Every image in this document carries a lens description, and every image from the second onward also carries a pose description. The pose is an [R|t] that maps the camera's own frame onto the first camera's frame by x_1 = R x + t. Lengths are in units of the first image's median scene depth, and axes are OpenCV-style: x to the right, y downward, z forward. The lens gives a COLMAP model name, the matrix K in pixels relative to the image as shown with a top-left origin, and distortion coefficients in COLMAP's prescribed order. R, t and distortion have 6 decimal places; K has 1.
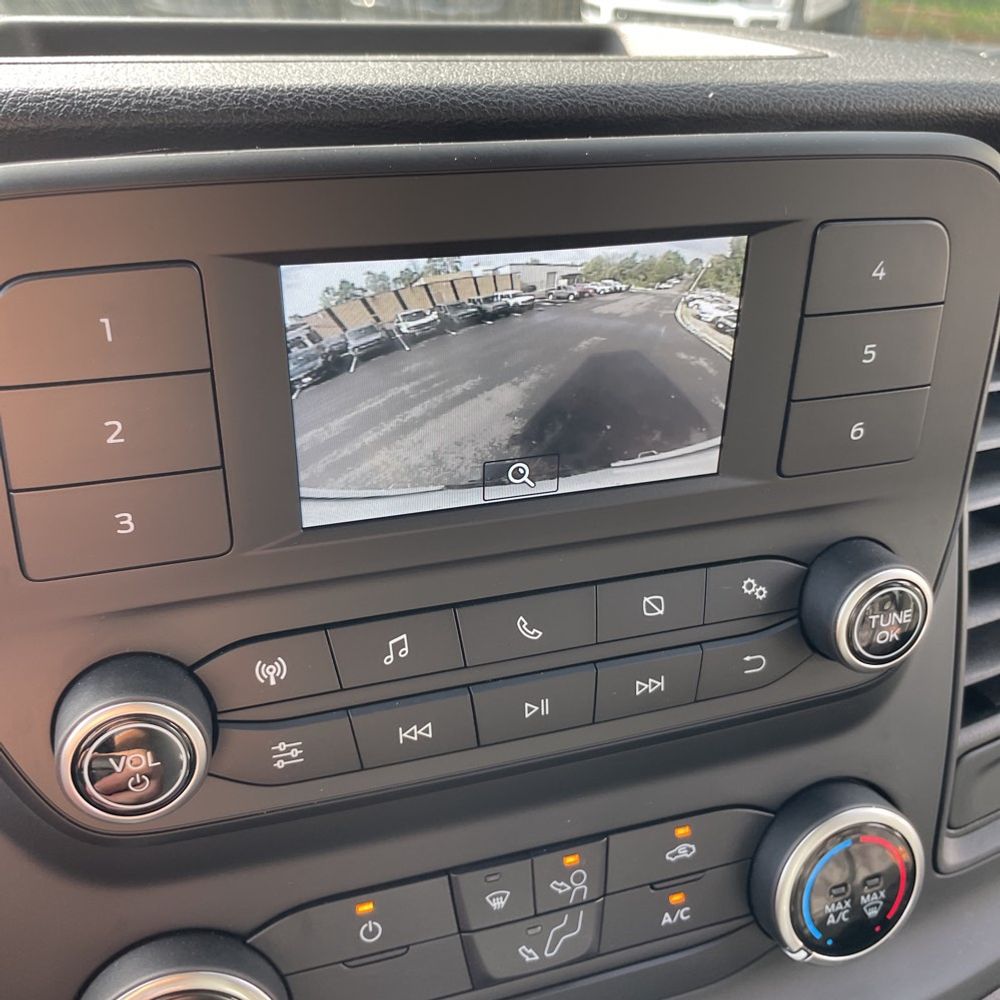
lens RADIAL K [[1027.0, 0, 500.0], [0, 1027.0, 500.0], [0, 0, 1]] dist [0.043593, -0.031229]
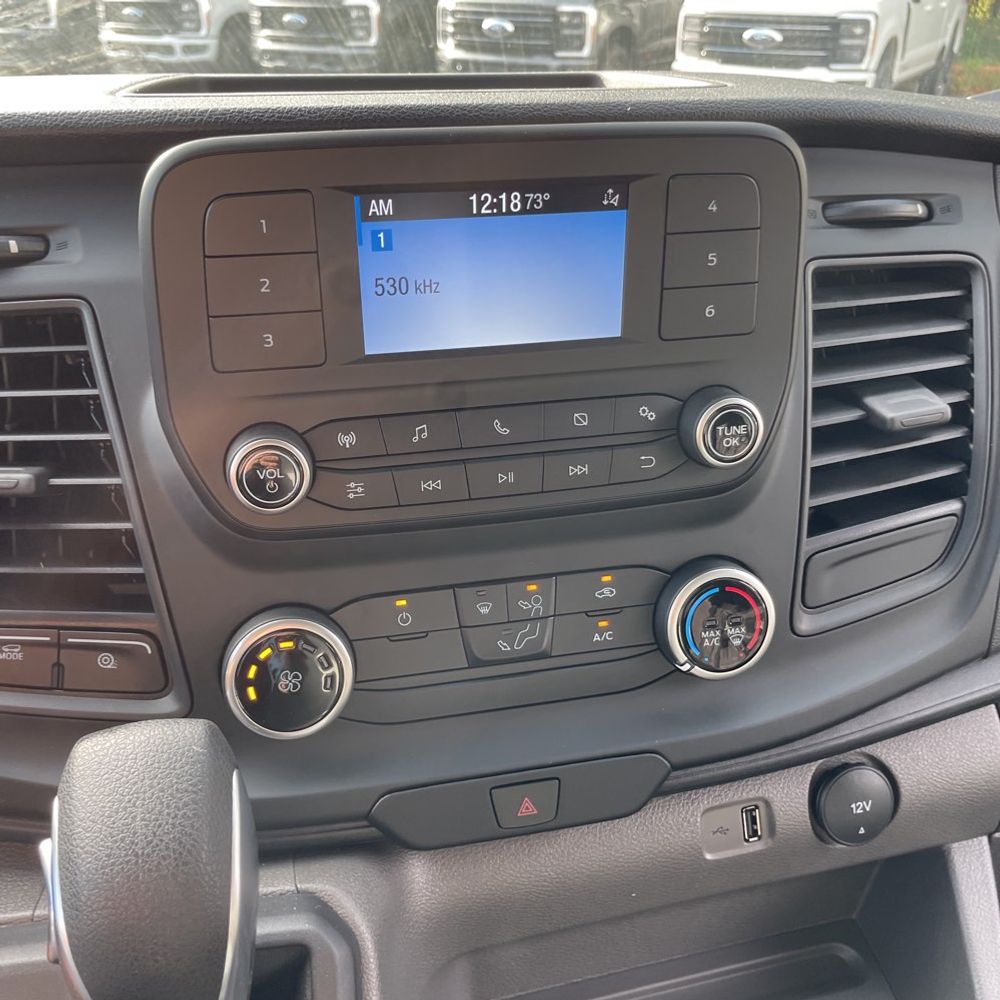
lens RADIAL K [[1017.6, 0, 495.2], [0, 1017.6, 504.0], [0, 0, 1]] dist [0.113300, -0.161756]
pose [[0.995822, 0.013667, -0.090283, 0.157335], [-0.018332, 0.998528, -0.051040, 0.310997], [0.089453, 0.052482, 0.994607, -0.583792]]
